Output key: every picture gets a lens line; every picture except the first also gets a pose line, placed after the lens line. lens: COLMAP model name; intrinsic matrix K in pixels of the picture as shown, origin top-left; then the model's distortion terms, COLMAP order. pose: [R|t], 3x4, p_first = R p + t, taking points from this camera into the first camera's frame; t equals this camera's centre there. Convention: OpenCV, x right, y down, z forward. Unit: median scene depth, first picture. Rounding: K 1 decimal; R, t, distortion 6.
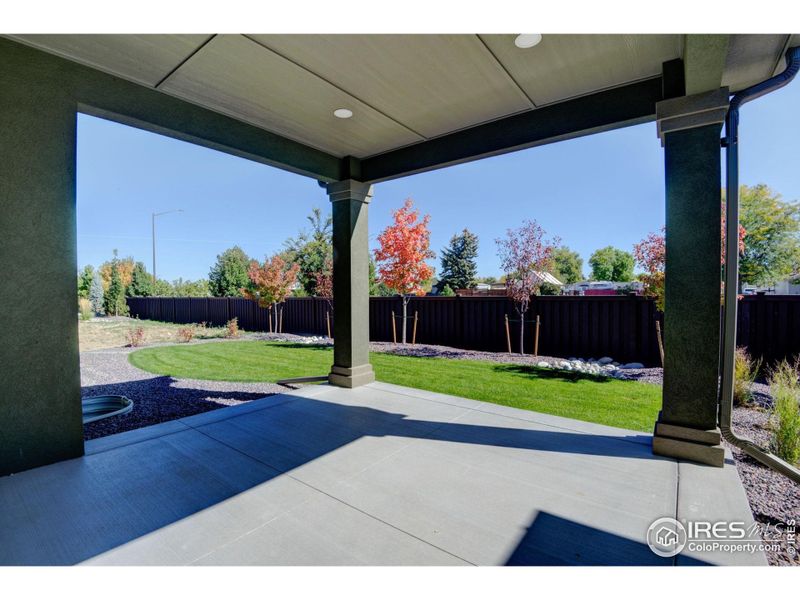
lens RADIAL K [[377.9, 0, 400.0], [0, 377.9, 300.0], [0, 0, 1]] dist [-0.000576, -0.025926]
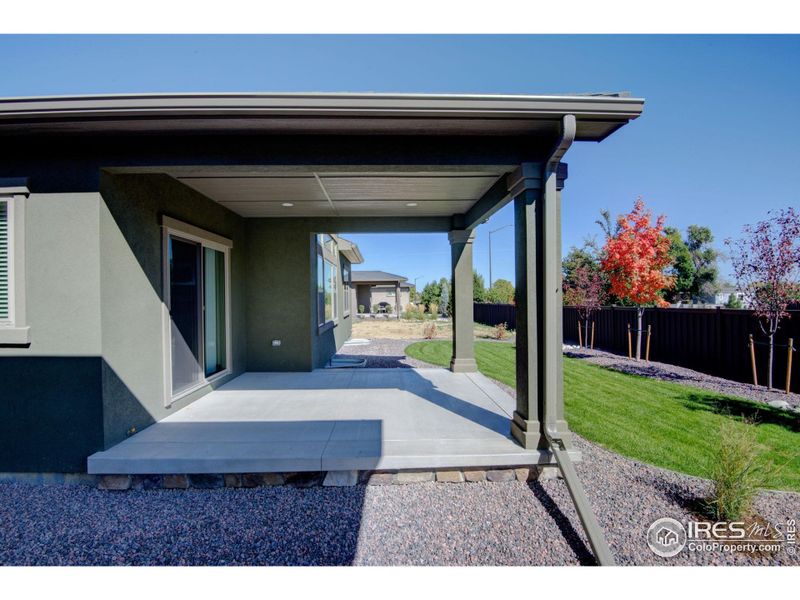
lens RADIAL K [[405.5, 0, 400.0], [0, 405.5, 300.0], [0, 0, 1]] dist [-0.013861, -0.001299]
pose [[0.643355, 0.006752, -0.765538, 0.396875], [-0.014826, 0.999883, -0.003641, -0.016546], [0.765424, 0.013692, 0.643380, -0.068253]]
